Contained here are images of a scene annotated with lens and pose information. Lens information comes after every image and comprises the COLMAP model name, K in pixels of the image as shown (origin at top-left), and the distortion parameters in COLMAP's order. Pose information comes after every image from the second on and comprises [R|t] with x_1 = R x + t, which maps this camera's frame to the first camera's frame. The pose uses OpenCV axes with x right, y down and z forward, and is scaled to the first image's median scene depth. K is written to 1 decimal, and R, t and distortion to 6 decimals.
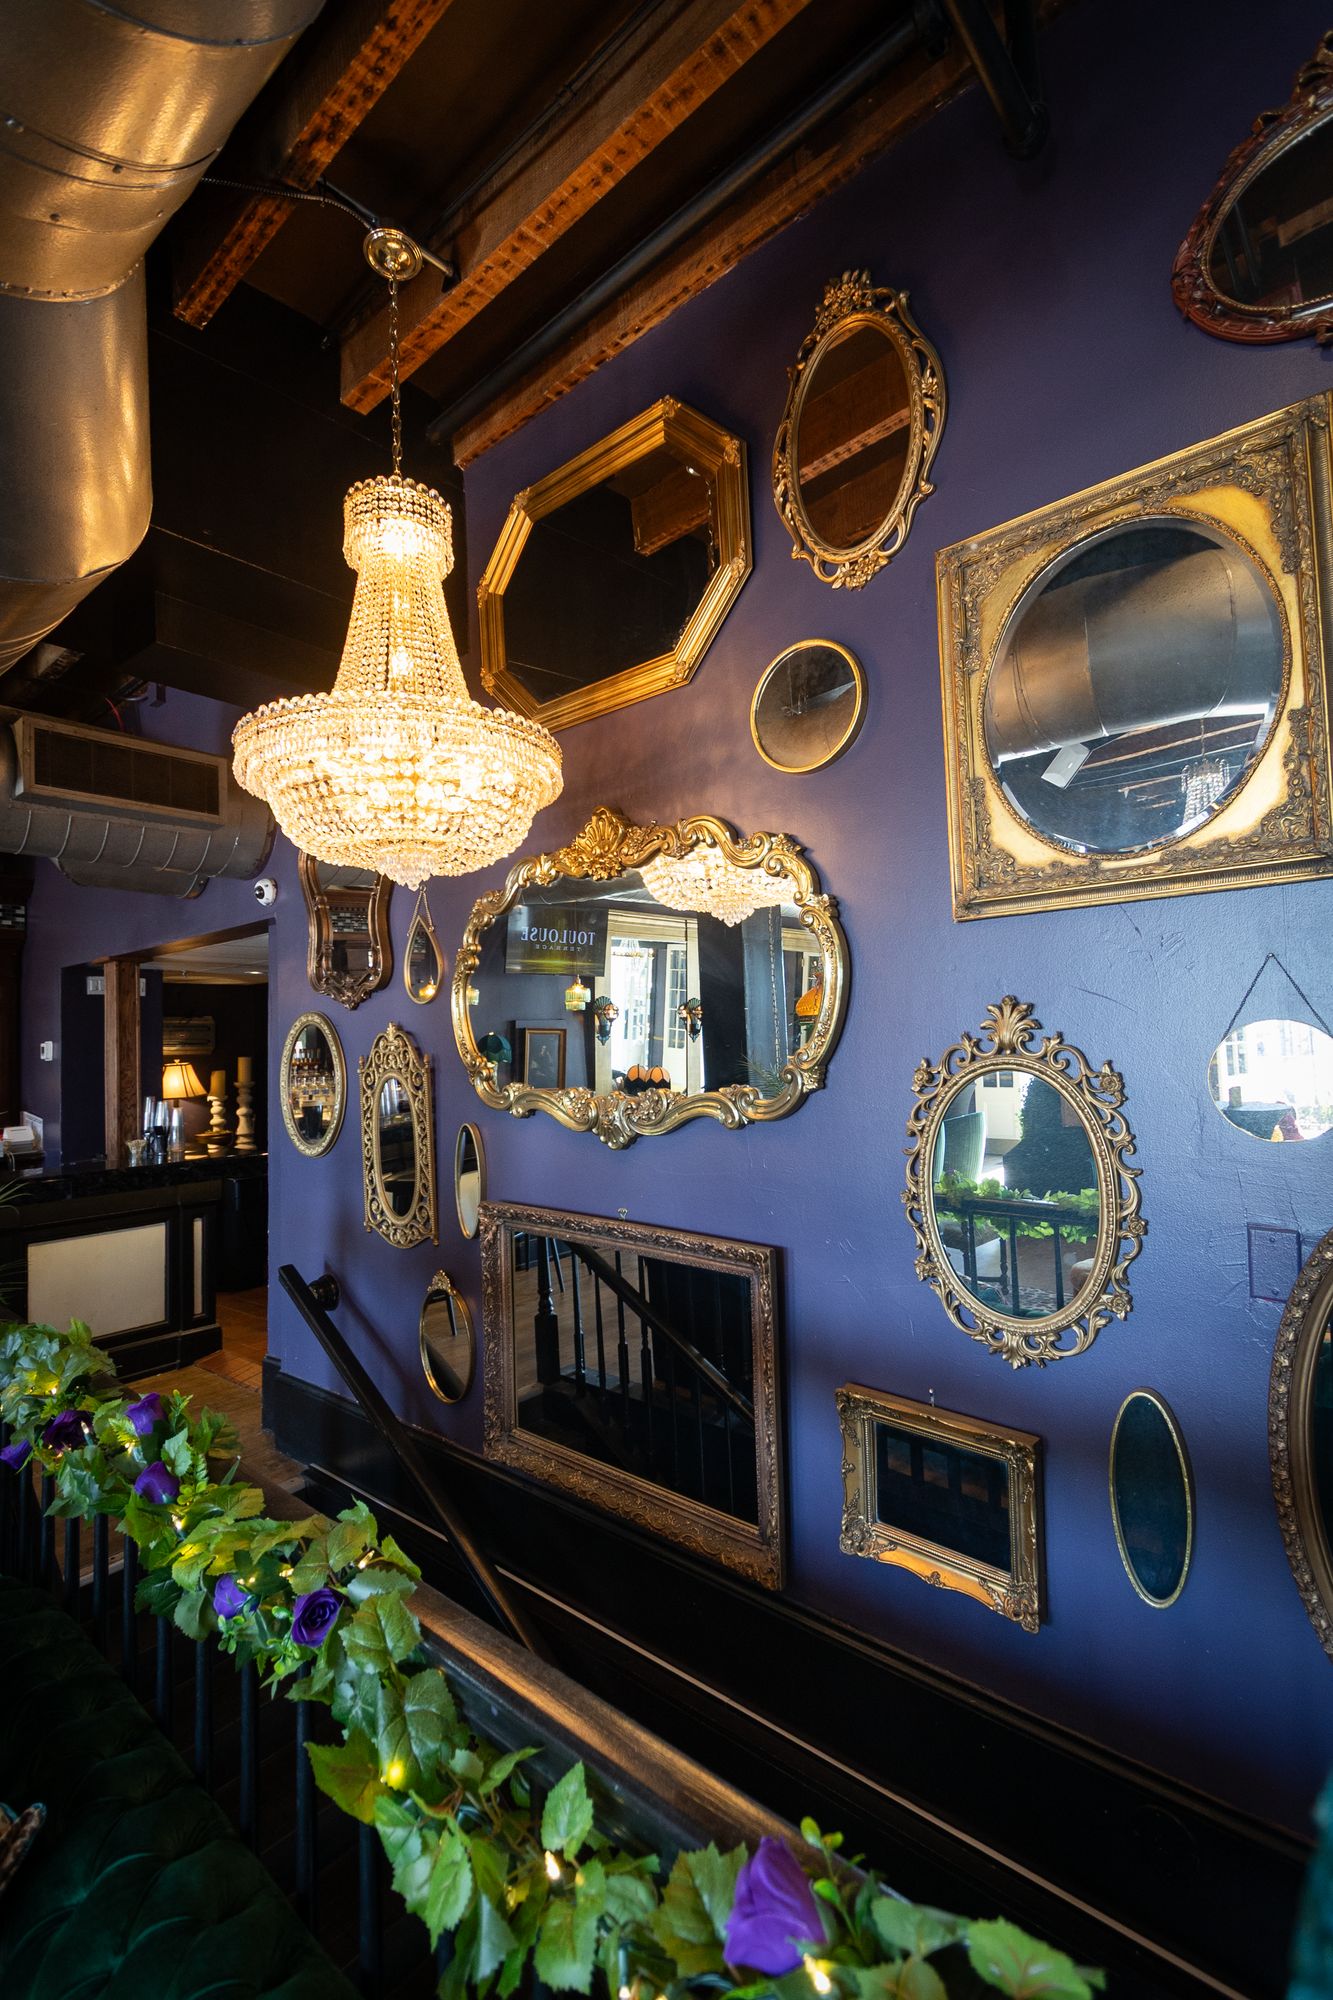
lens RADIAL K [[900.5, 0, 671.0], [0, 900.5, 978.4], [0, 0, 1]] dist [0.006549, -0.001489]
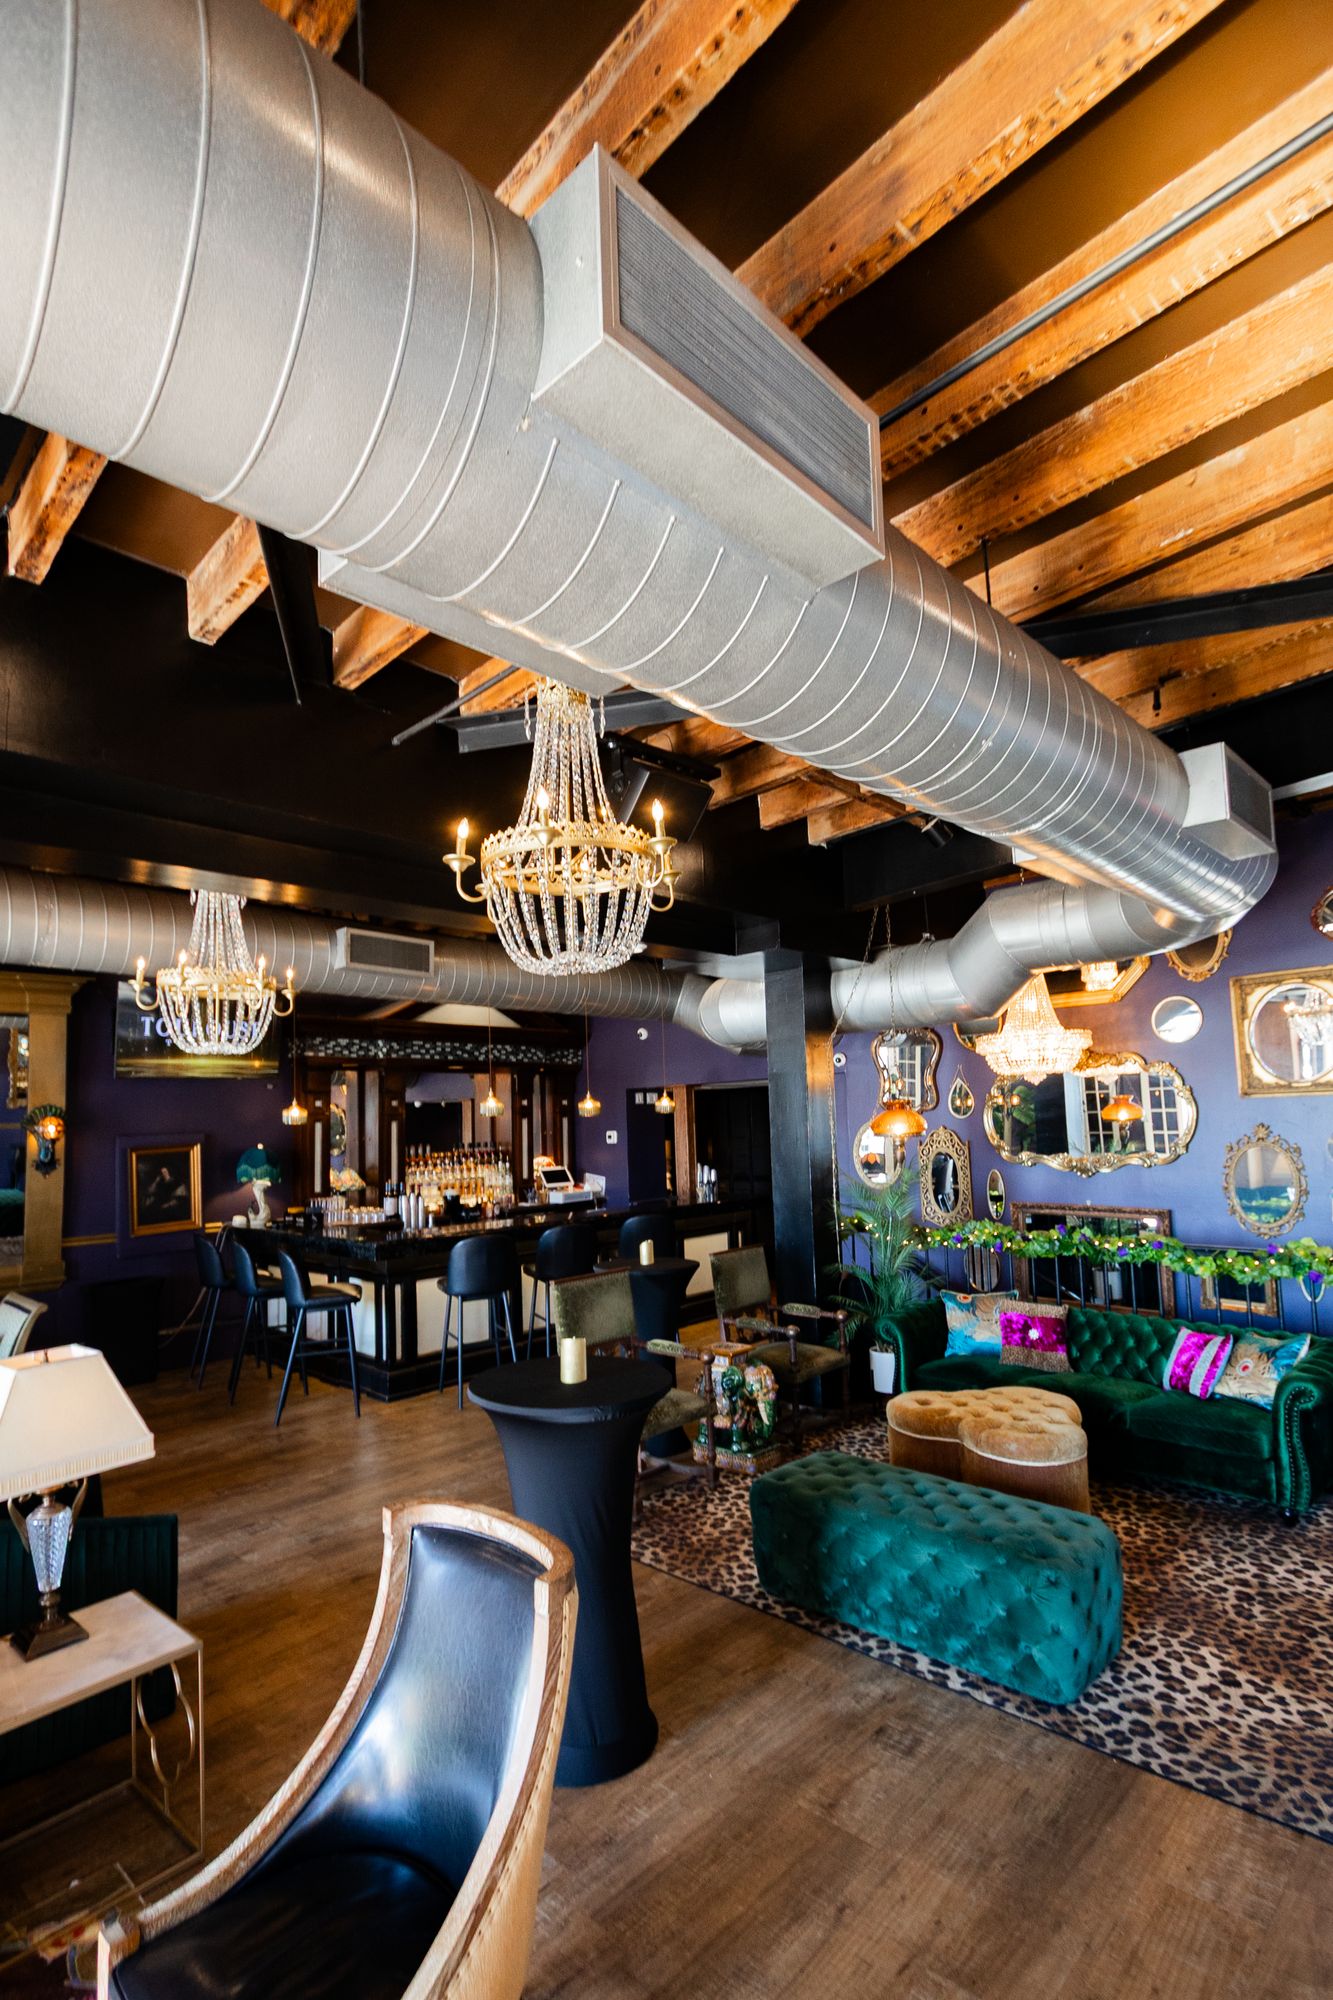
lens RADIAL K [[955.0, 0, 646.6], [0, 955.0, 1055.1], [0, 0, 1]] dist [0.007650, -0.002805]
pose [[0.996671, -0.003674, -0.081443, -1.011922], [0.002874, 0.999947, -0.009929, -0.128680], [0.081475, 0.009662, 0.996629, -1.711821]]
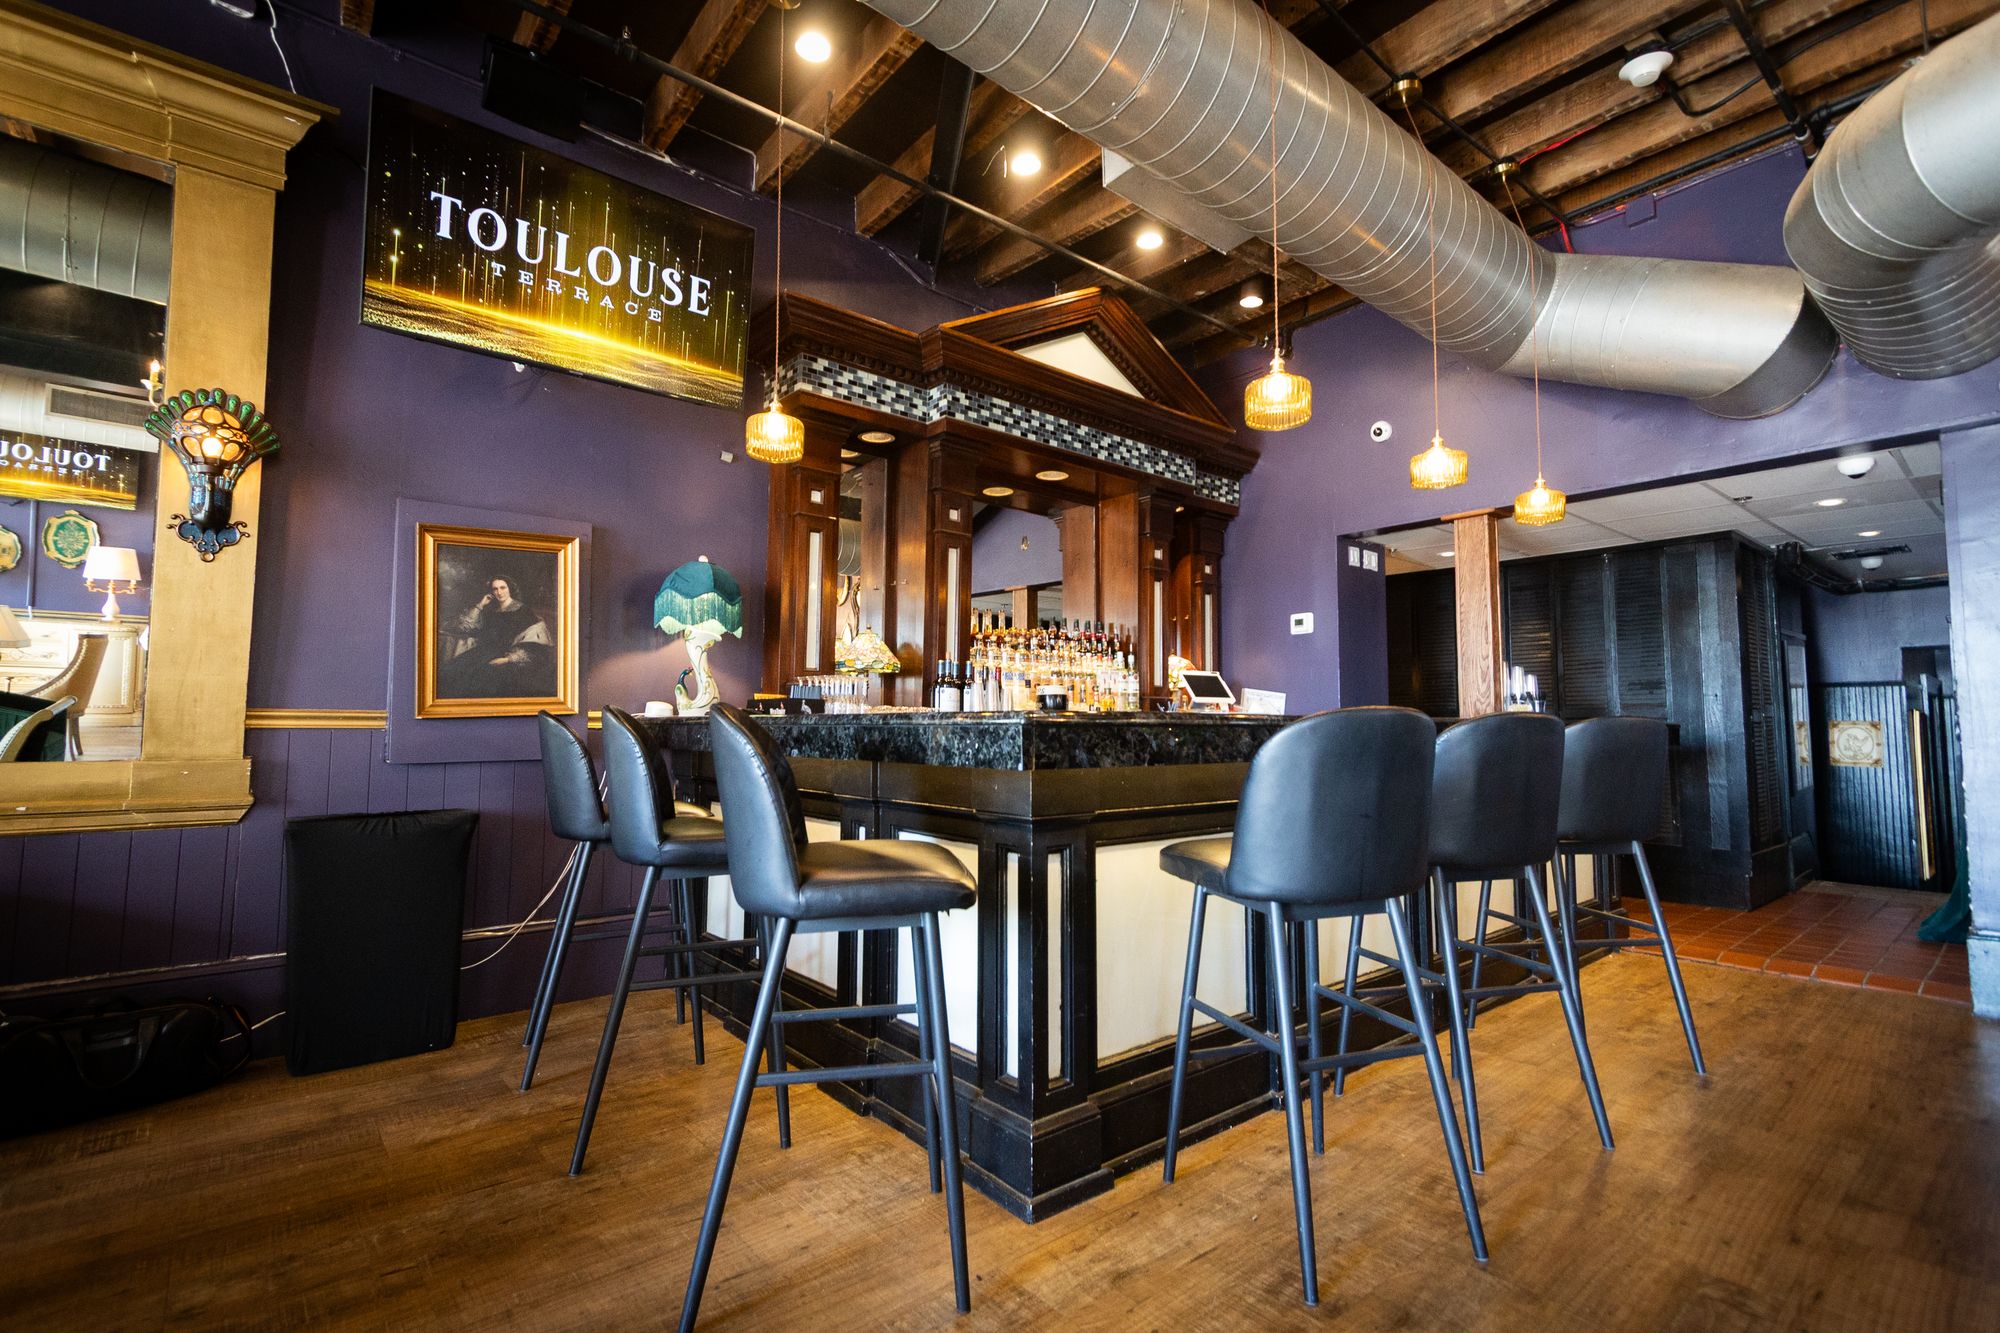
lens RADIAL K [[900.5, 0, 987.8], [0, 900.5, 660.8], [0, 0, 1]] dist [0.006549, -0.001489]
pose [[0.980624, 0.024451, -0.194365, -1.782413], [-0.025879, 0.999654, -0.004810, 0.283432], [0.194180, 0.009747, 0.980917, -0.049916]]
